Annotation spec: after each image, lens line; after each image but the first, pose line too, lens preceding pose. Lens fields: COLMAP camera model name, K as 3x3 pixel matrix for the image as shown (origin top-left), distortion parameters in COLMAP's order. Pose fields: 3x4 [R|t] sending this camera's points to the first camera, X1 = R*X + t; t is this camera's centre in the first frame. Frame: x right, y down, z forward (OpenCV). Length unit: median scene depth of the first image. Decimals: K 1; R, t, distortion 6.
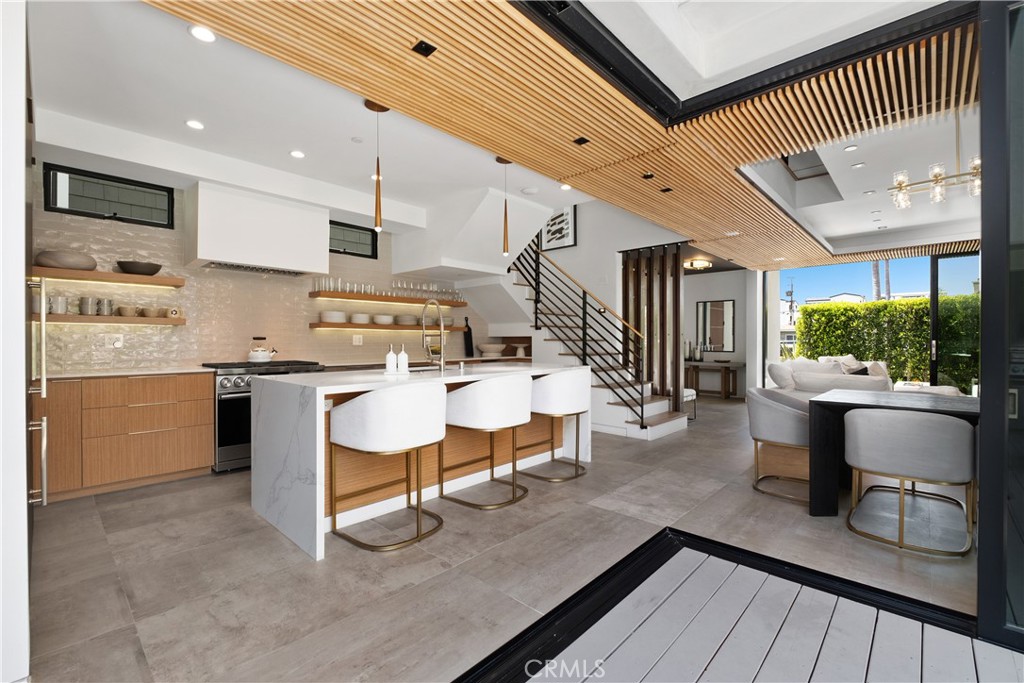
lens RADIAL K [[441.8, 0, 518.2], [0, 441.8, 340.4], [0, 0, 1]] dist [-0.004718, -0.002738]
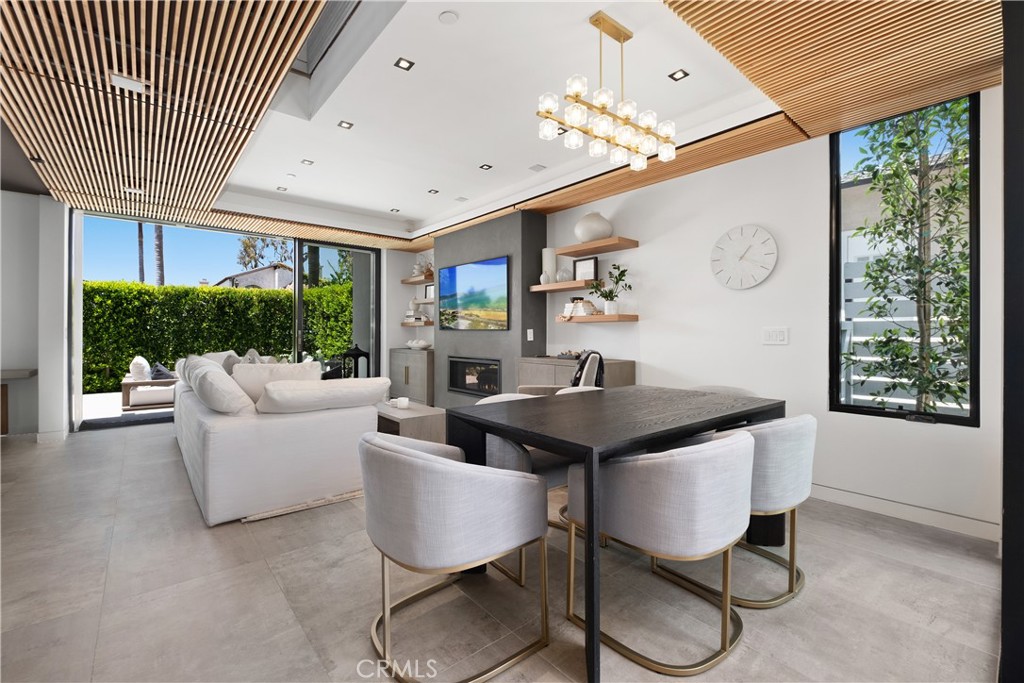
lens RADIAL K [[441.8, 0, 505.8], [0, 441.8, 337.5], [0, 0, 1]] dist [-0.004718, -0.002738]
pose [[0.132421, -0.005575, 0.991178, 0.092745], [-0.005156, 0.999967, 0.006313, 0.006590], [-0.991180, -0.005946, 0.132388, 0.513861]]
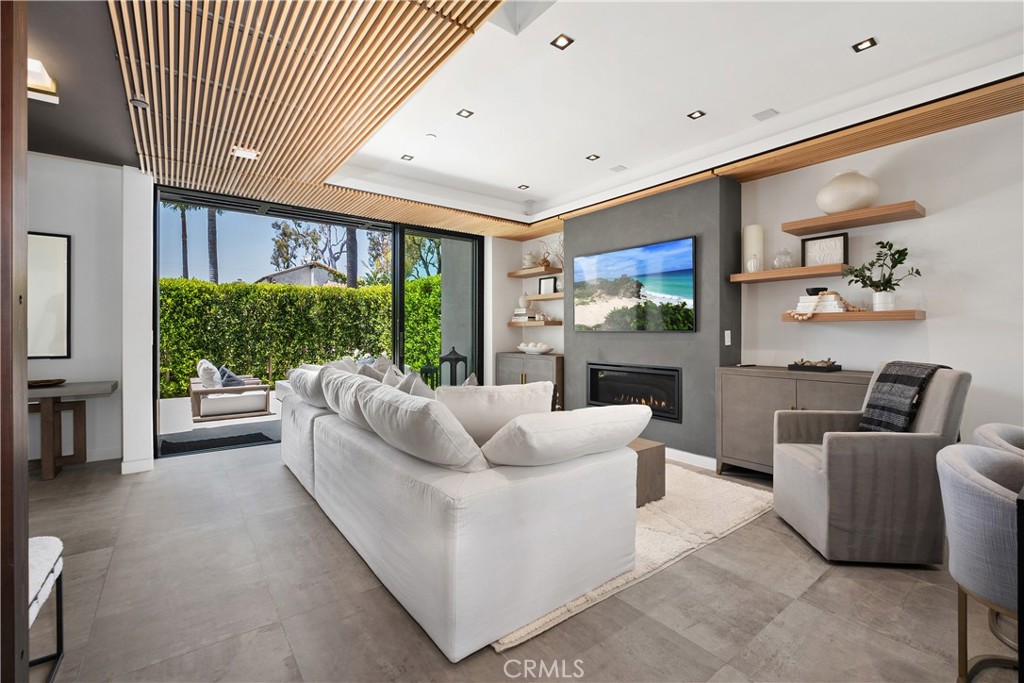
lens RADIAL K [[441.8, 0, 507.4], [0, 441.8, 335.7], [0, 0, 1]] dist [-0.004718, -0.002738]
pose [[0.178638, -0.005441, 0.983900, 0.227194], [-0.002542, 0.999979, 0.005992, 0.000951], [-0.983912, -0.003571, 0.178620, 0.771335]]
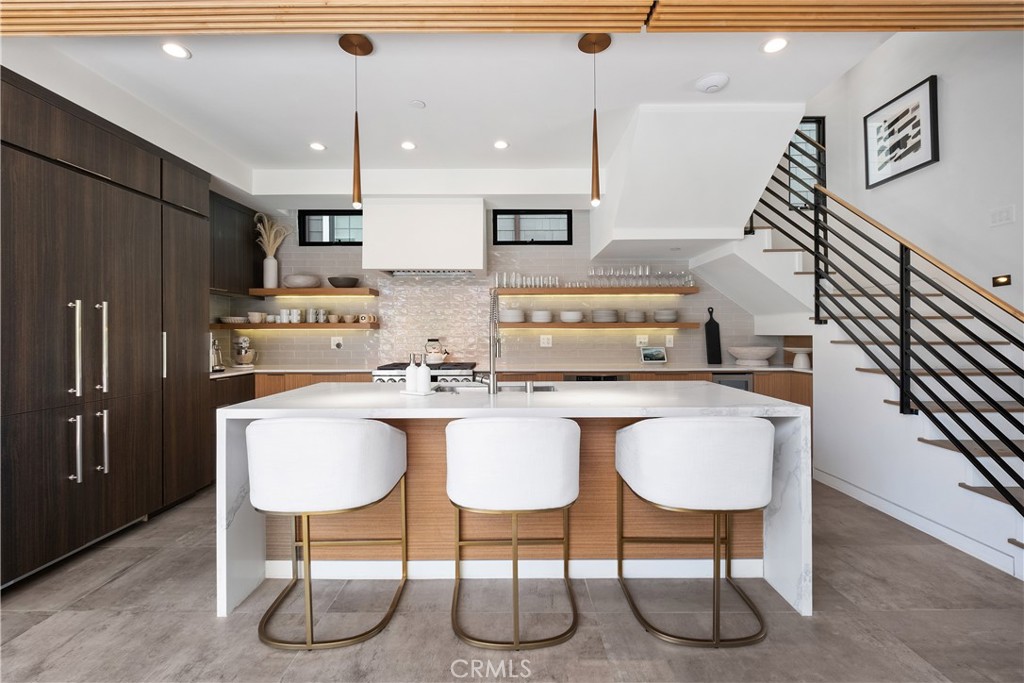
lens RADIAL K [[441.8, 0, 511.3], [0, 441.8, 333.8], [0, 0, 1]] dist [-0.004718, -0.002738]
pose [[0.674051, -0.002746, -0.738679, 0.210129], [0.003665, 0.999993, -0.000373, -0.013455], [0.738675, -0.002456, 0.674057, 0.333935]]
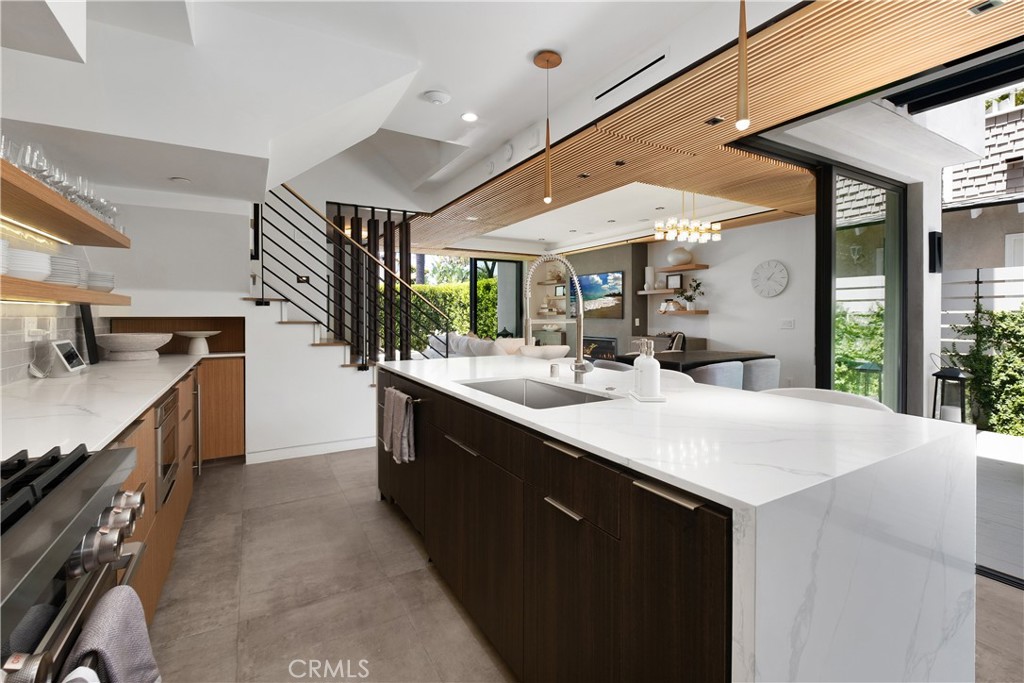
lens RADIAL K [[441.8, 0, 503.8], [0, 441.8, 323.0], [0, 0, 1]] dist [-0.004718, -0.002738]
pose [[0.308875, -0.015558, 0.950975, -0.424386], [0.000371, 0.999868, 0.016238, -0.010998], [-0.951102, -0.004663, 0.308840, 0.548897]]
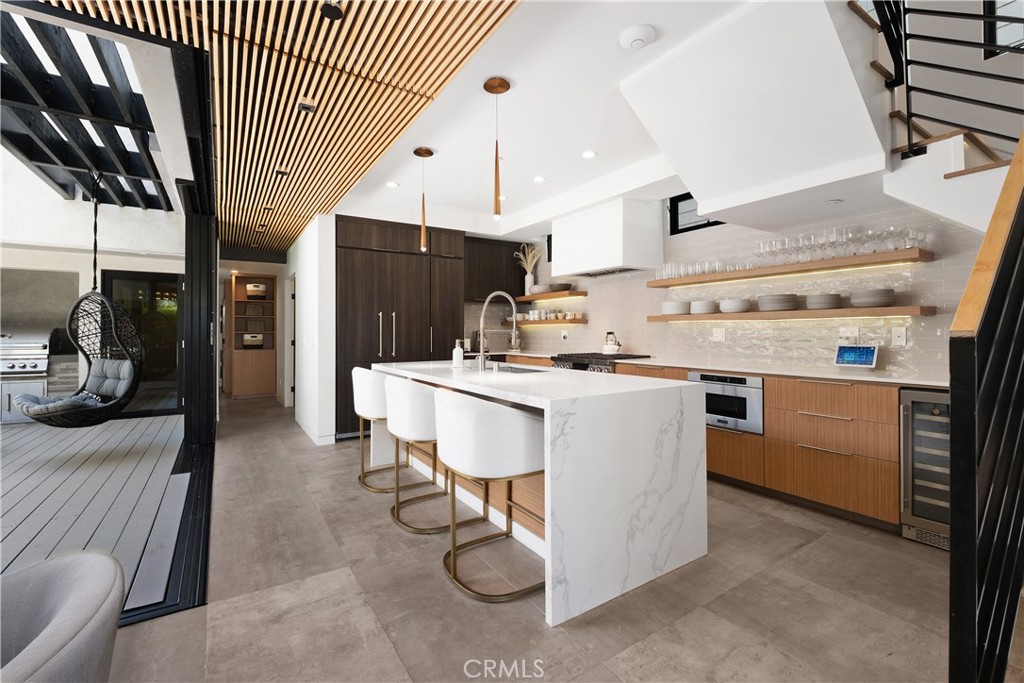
lens RADIAL K [[441.8, 0, 507.8], [0, 441.8, 326.4], [0, 0, 1]] dist [-0.004718, -0.002738]
pose [[-0.247838, -0.011397, -0.968735, 0.418672], [0.004112, 0.999909, -0.012815, -0.005723], [0.968793, -0.007159, -0.247768, 0.760147]]
